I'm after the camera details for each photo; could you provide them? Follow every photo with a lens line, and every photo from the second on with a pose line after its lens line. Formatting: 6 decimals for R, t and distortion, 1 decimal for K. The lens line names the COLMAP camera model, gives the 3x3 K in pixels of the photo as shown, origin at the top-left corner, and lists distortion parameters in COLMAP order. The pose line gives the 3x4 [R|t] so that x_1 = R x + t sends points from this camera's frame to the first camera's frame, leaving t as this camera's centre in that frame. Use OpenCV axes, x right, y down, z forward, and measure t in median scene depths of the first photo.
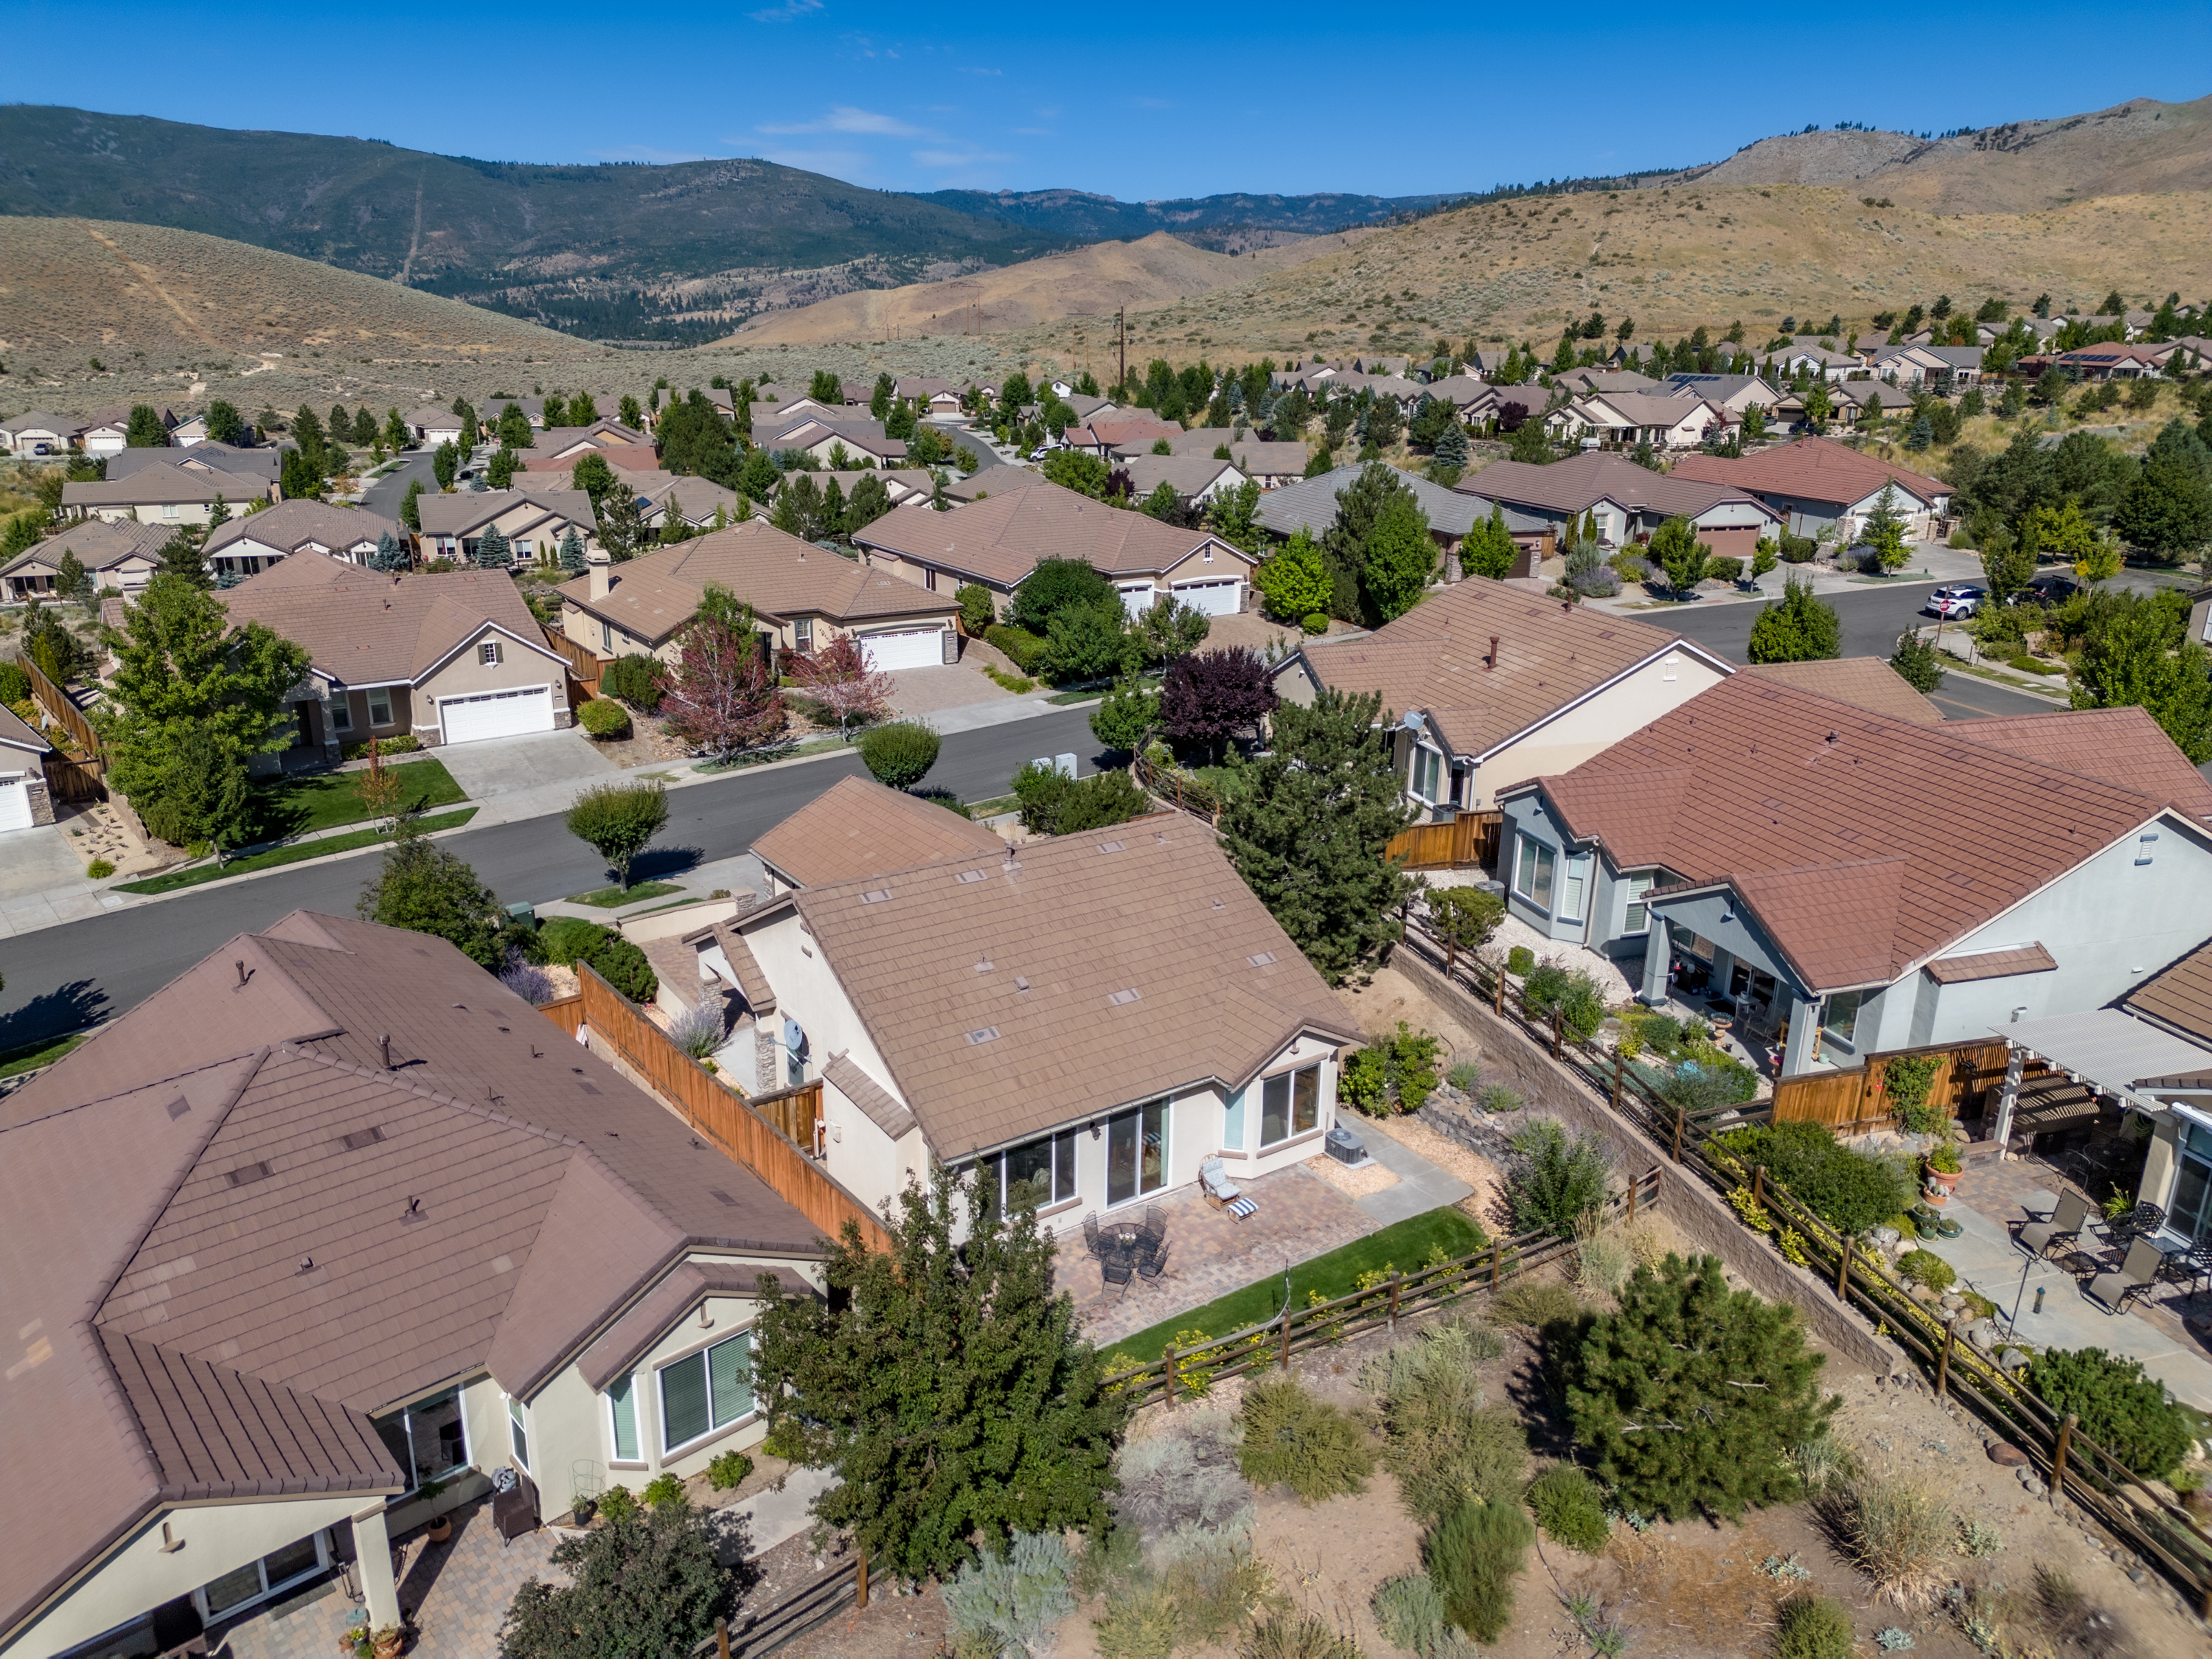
lens RADIAL K [[1550.8, 0, 1104.1], [0, 1550.8, 831.4], [0, 0, 1]] dist [0.053015, -0.046319]
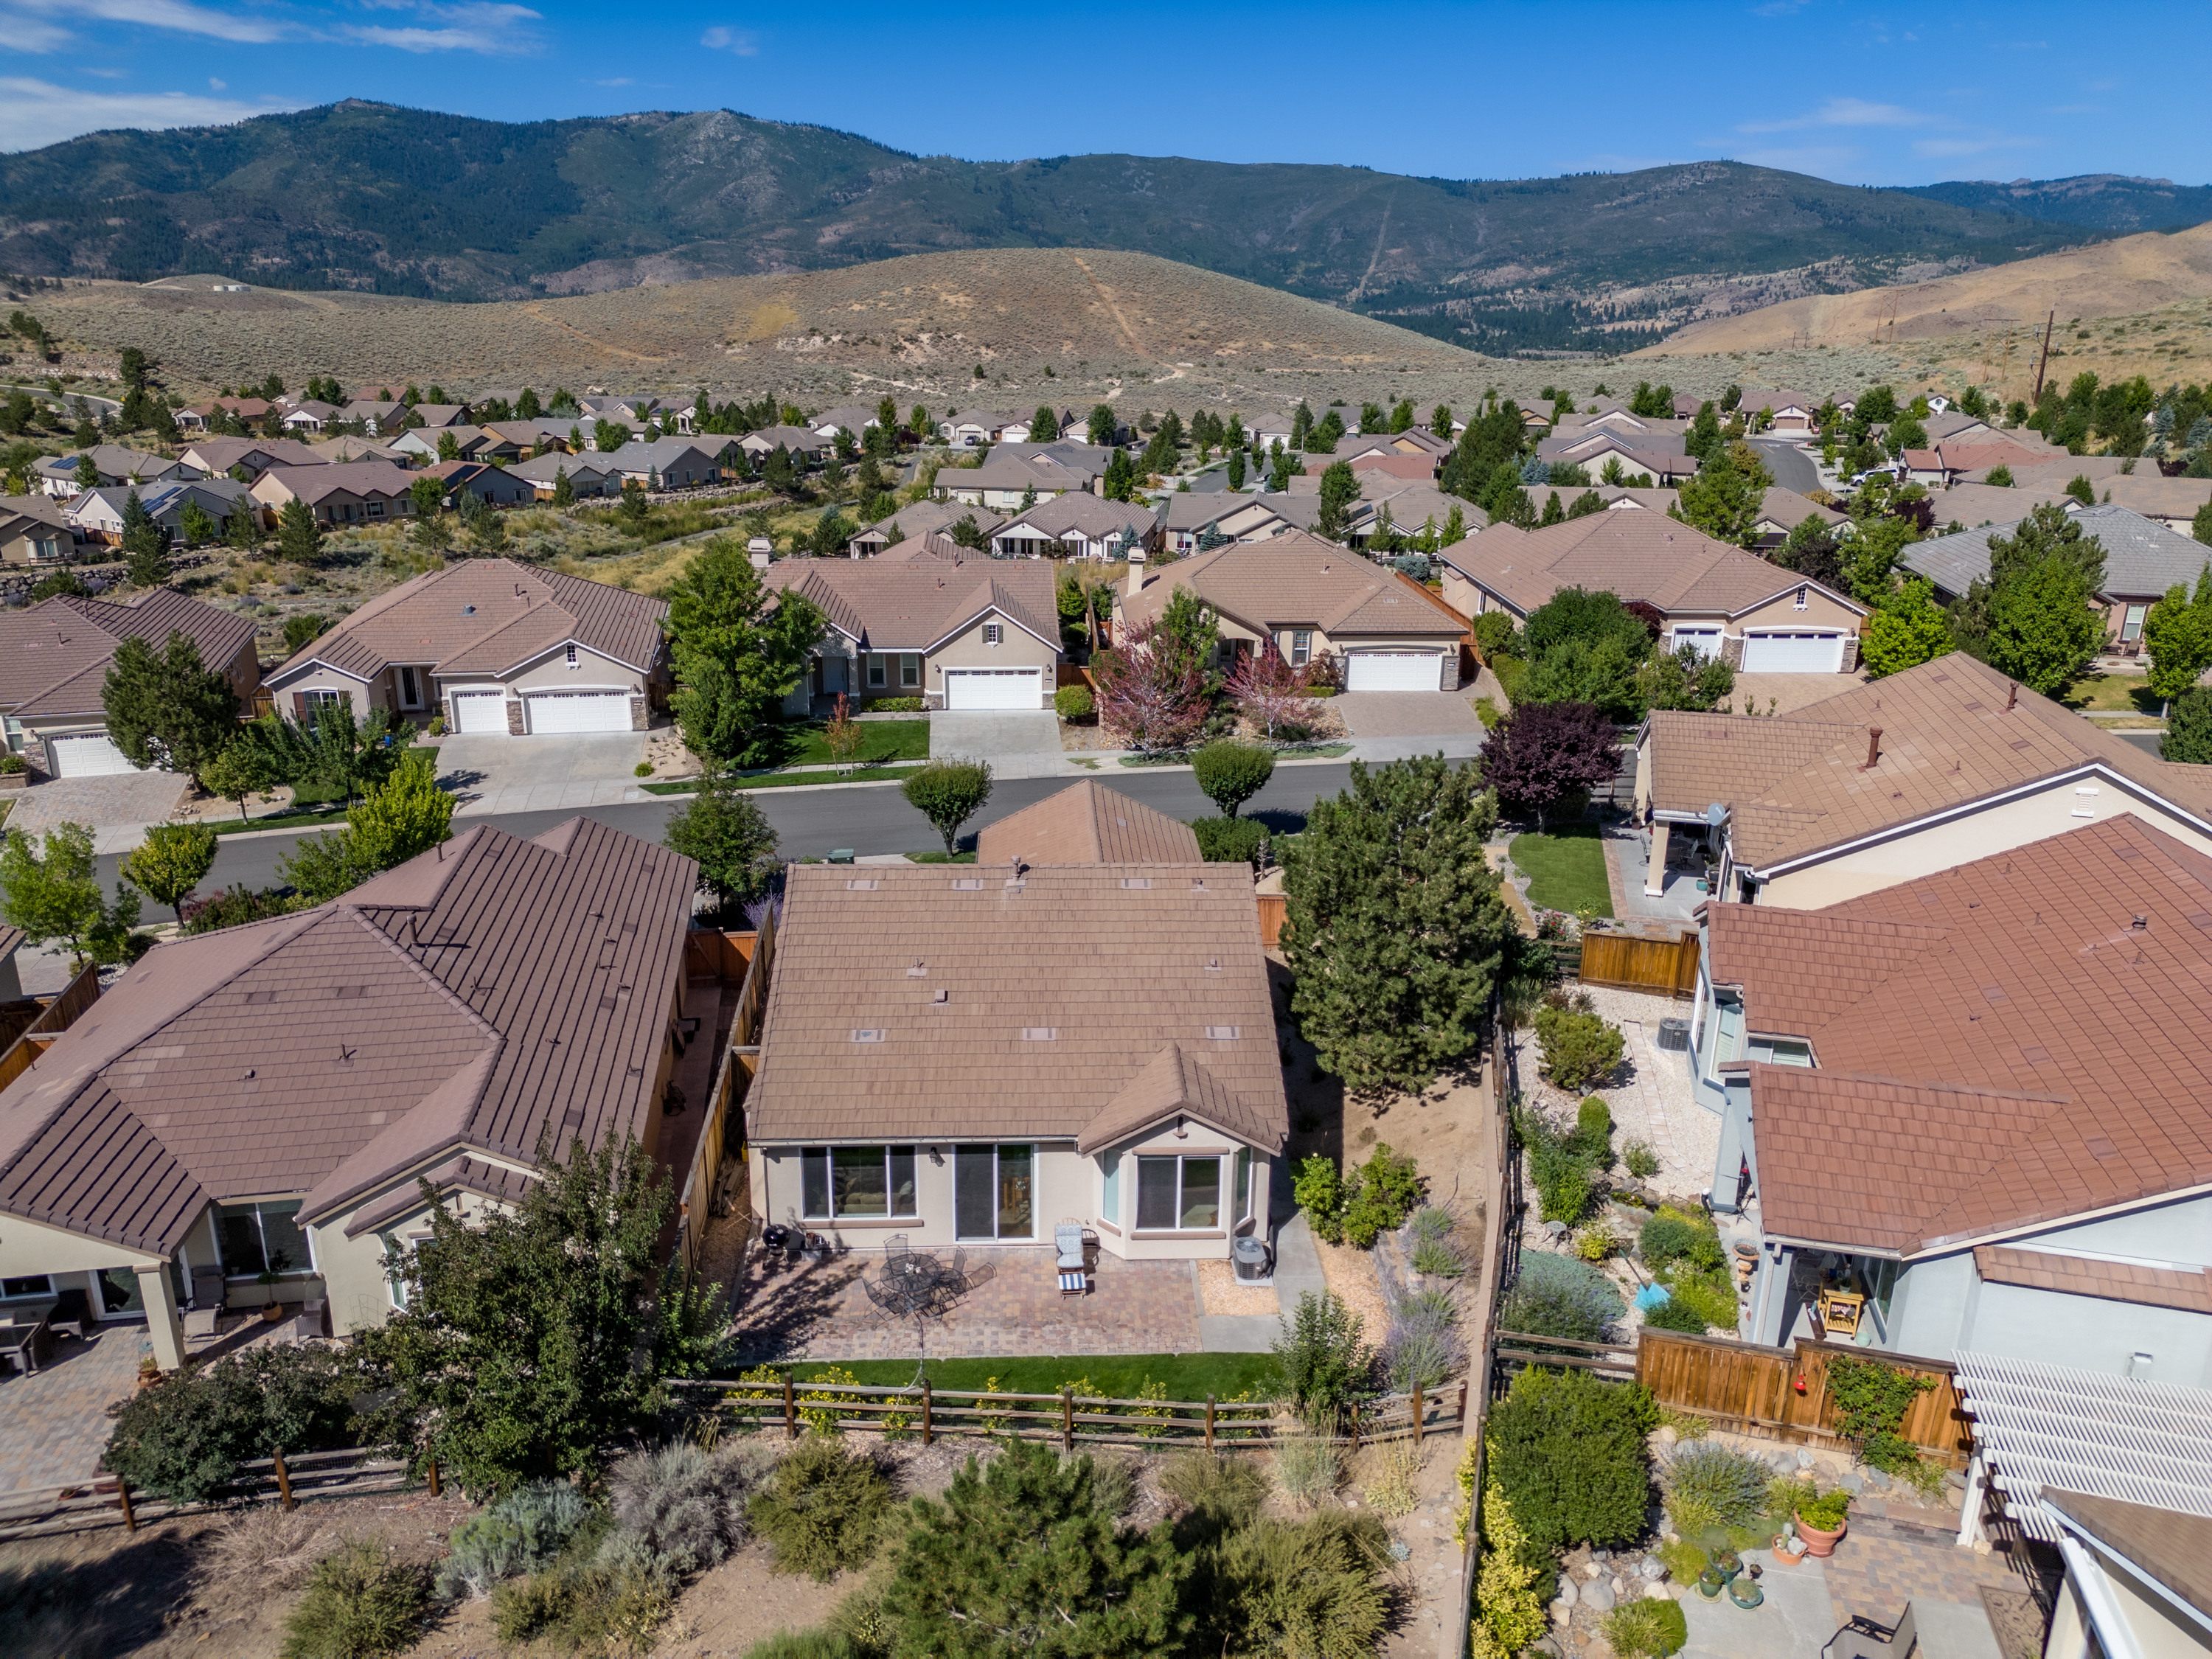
lens RADIAL K [[1558.8, 0, 1106.0], [0, 1558.8, 829.5], [0, 0, 1]] dist [0.061290, -0.068690]
pose [[0.847285, 0.161573, -0.505966, 0.070828], [-0.165917, 0.985451, 0.036847, -0.008293], [0.504558, 0.052729, 0.861766, 0.024967]]
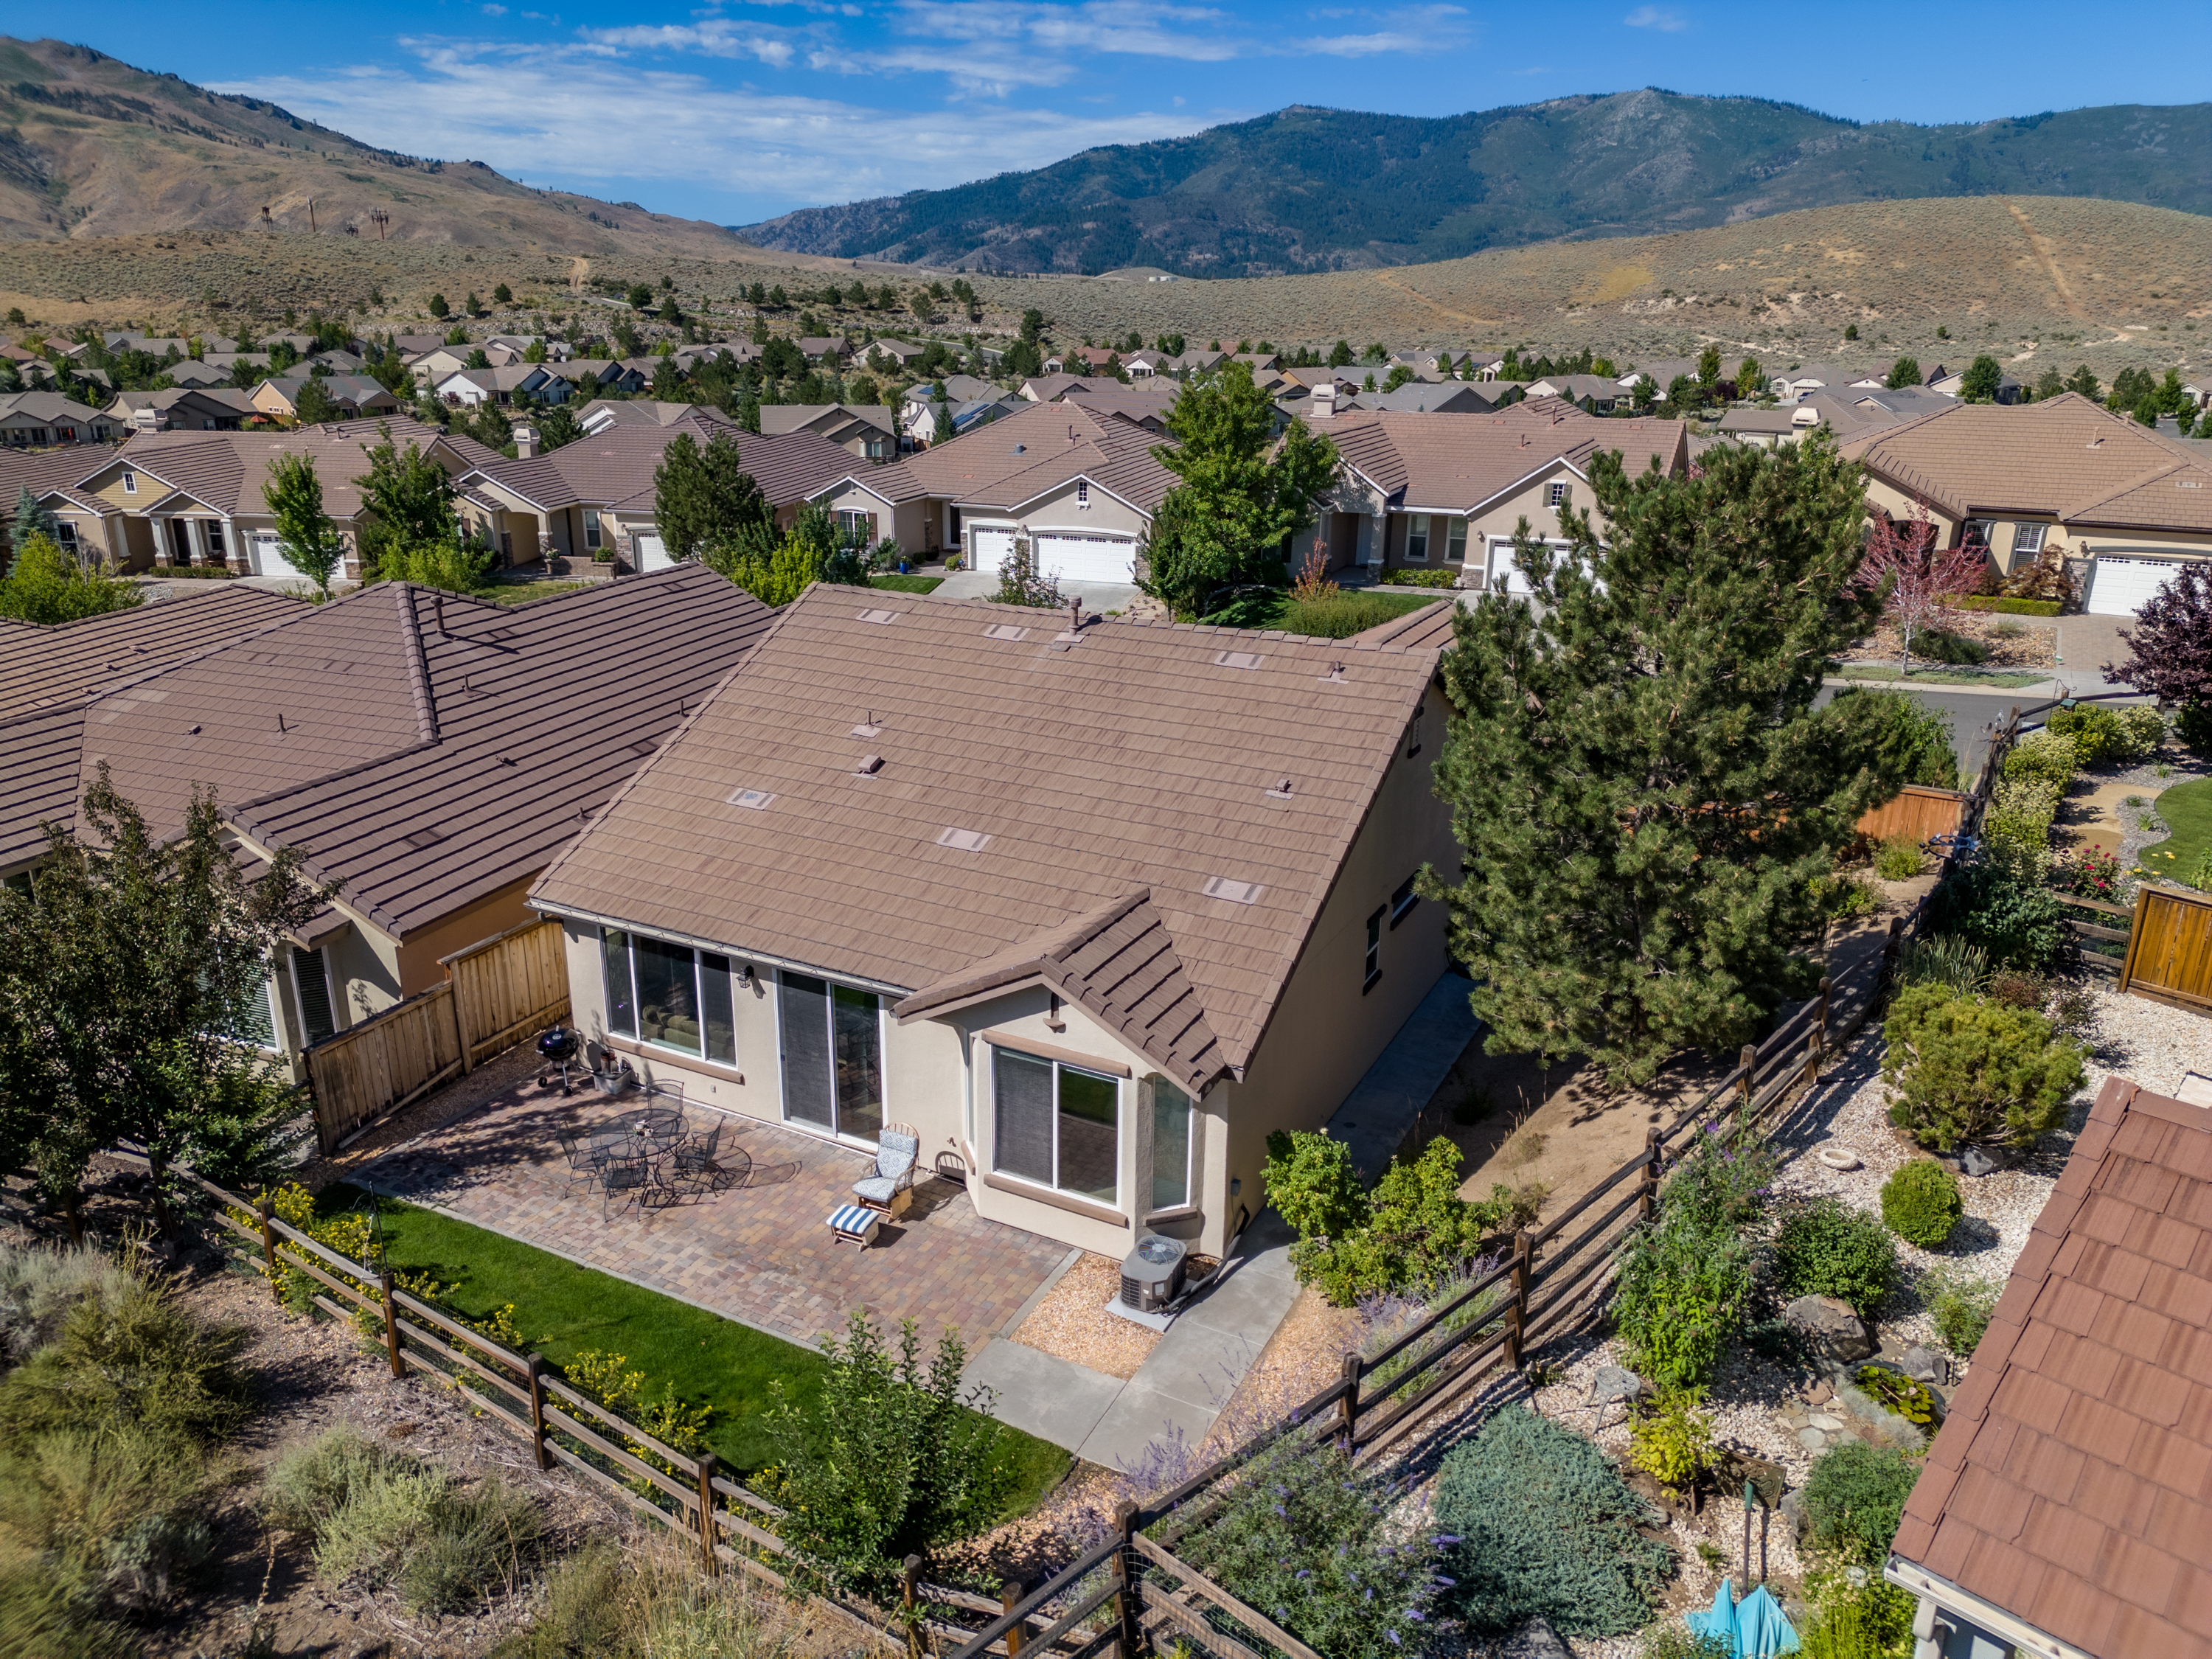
lens RADIAL K [[1550.8, 0, 1104.1], [0, 1550.8, 831.4], [0, 0, 1]] dist [0.053015, -0.046319]
pose [[0.460798, 0.274902, -0.843857, 0.074990], [-0.277984, 0.947681, 0.156928, -0.000762], [0.842847, 0.162266, 0.513108, 0.100591]]
